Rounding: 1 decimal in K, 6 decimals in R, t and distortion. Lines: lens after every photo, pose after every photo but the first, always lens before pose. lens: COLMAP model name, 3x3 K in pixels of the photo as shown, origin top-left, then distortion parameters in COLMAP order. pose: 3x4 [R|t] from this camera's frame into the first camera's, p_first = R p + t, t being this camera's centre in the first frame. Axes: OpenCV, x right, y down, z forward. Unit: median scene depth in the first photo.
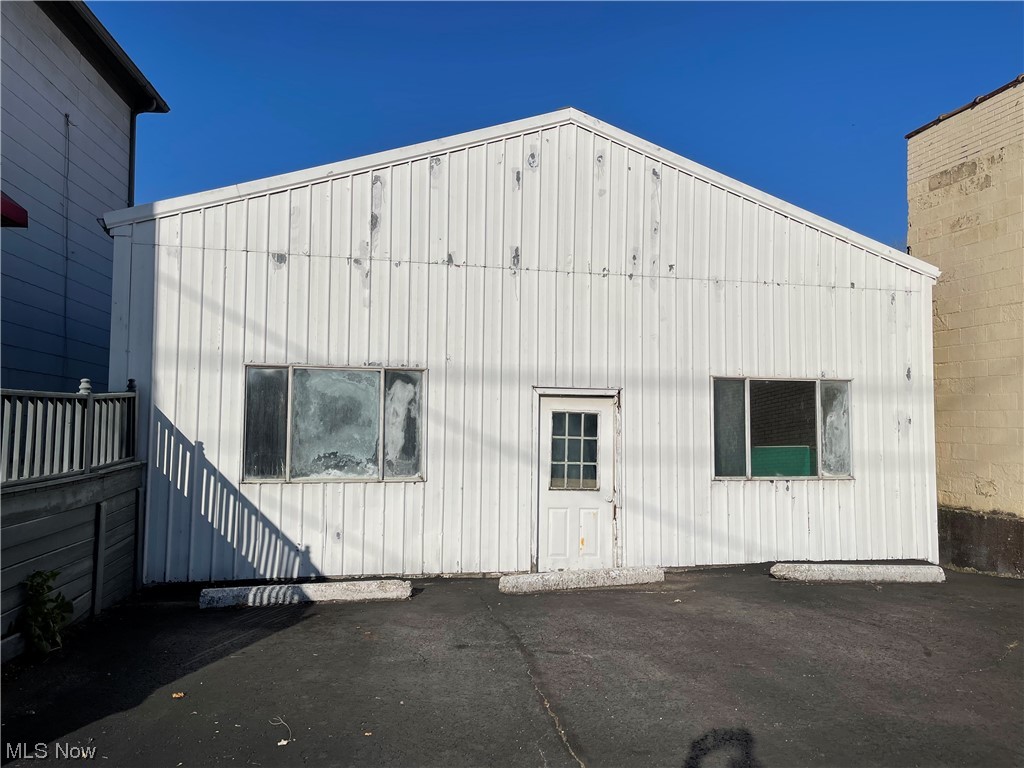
lens RADIAL K [[770.6, 0, 518.0], [0, 770.6, 392.3], [0, 0, 1]] dist [0.053676, -0.026943]
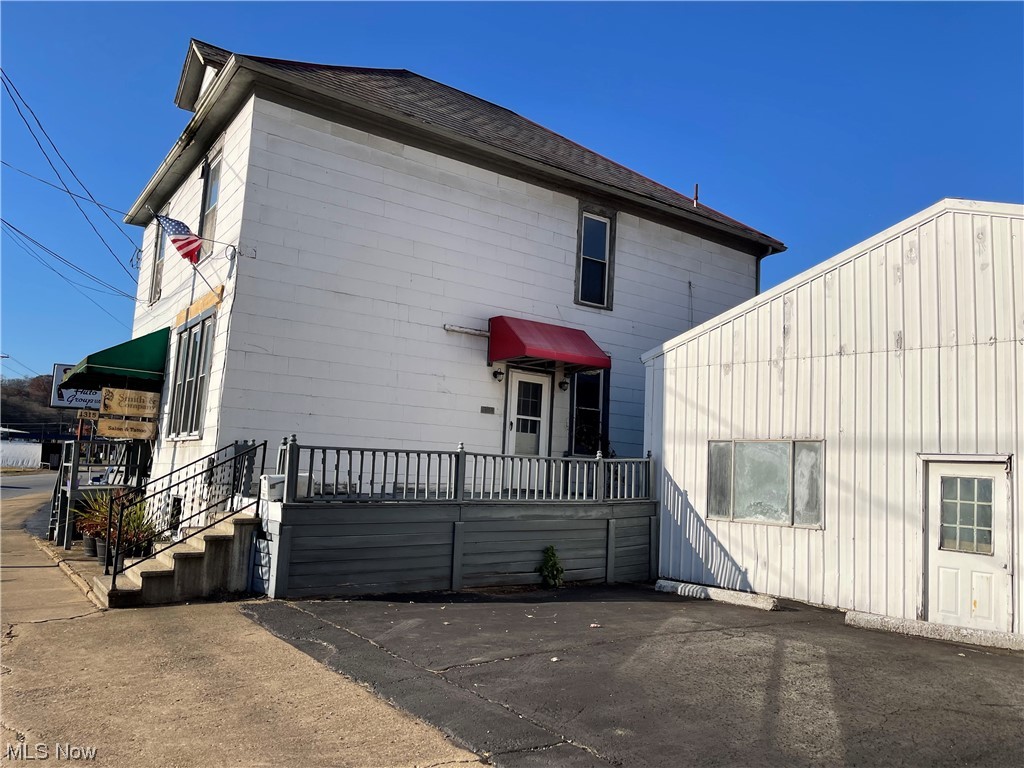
lens RADIAL K [[770.6, 0, 517.2], [0, 770.6, 379.7], [0, 0, 1]] dist [0.053676, -0.026943]
pose [[0.486449, -0.092162, -0.868835, 0.752177], [0.000945, 0.994476, -0.104960, 0.004812], [0.873708, 0.050237, 0.483849, -0.059140]]
